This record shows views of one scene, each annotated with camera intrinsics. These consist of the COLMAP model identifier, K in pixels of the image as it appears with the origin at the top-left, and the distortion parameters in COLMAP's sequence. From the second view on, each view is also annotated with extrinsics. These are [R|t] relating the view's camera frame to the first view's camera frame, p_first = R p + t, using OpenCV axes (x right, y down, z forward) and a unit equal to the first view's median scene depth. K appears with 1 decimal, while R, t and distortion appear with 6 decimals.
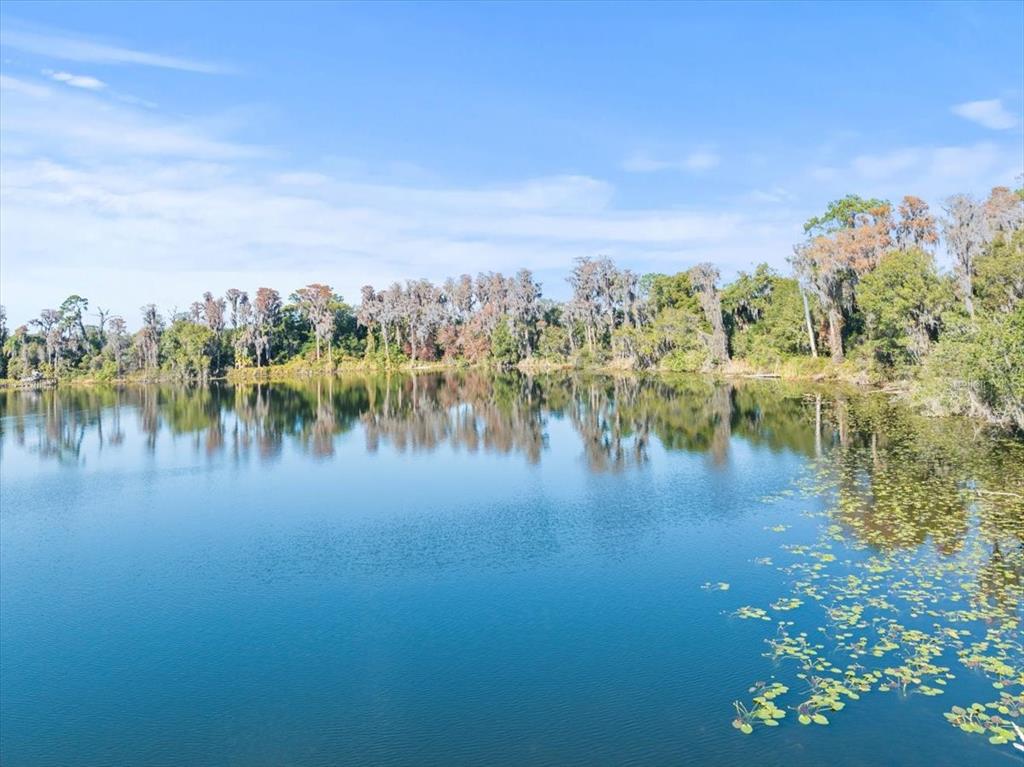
lens RADIAL K [[769.5, 0, 512.0], [0, 769.5, 383.5], [0, 0, 1]] dist [-0.005363, -0.008324]
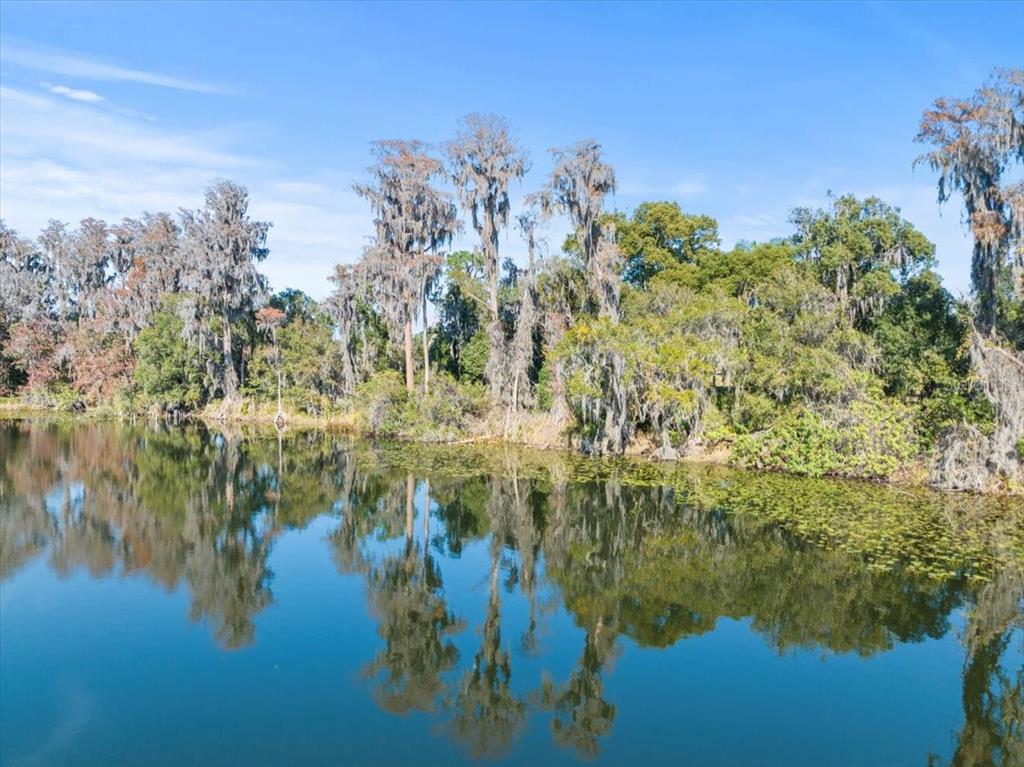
lens RADIAL K [[769.5, 0, 512.0], [0, 769.5, 383.5], [0, 0, 1]] dist [-0.005363, -0.008324]
pose [[0.923495, 0.032256, 0.382252, 0.002827], [-0.017700, 0.998980, -0.041536, -0.025755], [-0.383202, 0.031592, 0.923124, 0.542741]]
